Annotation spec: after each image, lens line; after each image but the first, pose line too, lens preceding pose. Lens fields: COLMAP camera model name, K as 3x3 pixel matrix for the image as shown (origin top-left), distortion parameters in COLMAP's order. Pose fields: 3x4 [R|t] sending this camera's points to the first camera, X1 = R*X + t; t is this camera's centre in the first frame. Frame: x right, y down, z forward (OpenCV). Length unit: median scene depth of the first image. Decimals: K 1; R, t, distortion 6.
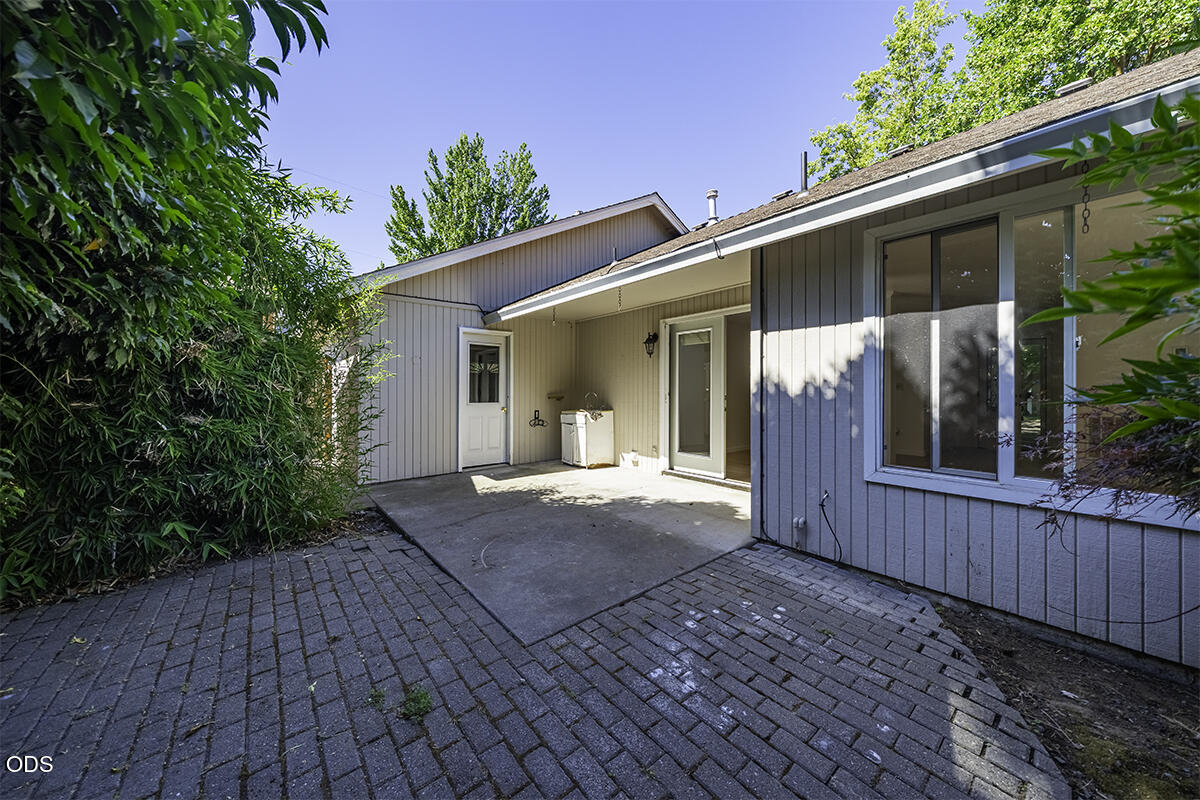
lens RADIAL K [[409.0, 0, 605.4], [0, 409.0, 392.7], [0, 0, 1]] dist [0.001039, -0.000162]
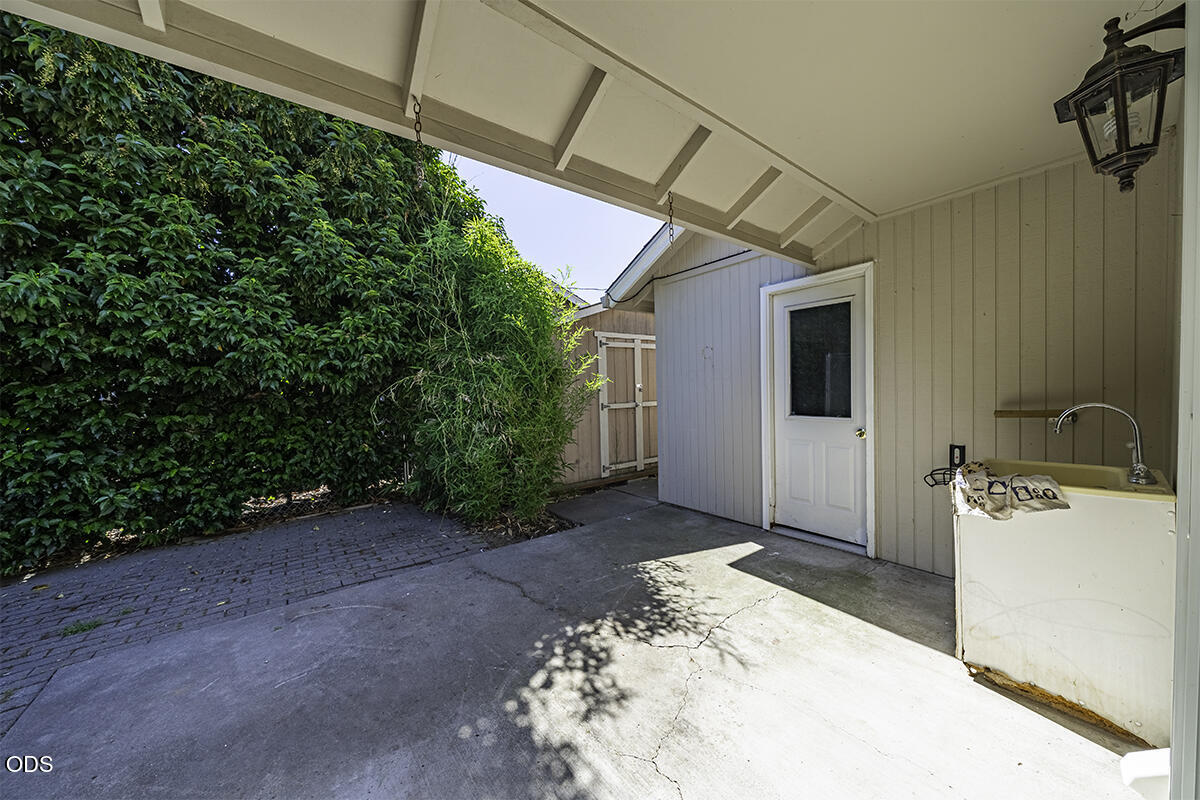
lens RADIAL K [[409.0, 0, 603.8], [0, 409.0, 402.9], [0, 0, 1]] dist [0.001039, -0.000162]
pose [[-0.035443, 0.033752, -0.998802, 0.375011], [0.026524, 0.999109, 0.032821, -0.028218], [0.999020, -0.025329, -0.036307, 1.174261]]
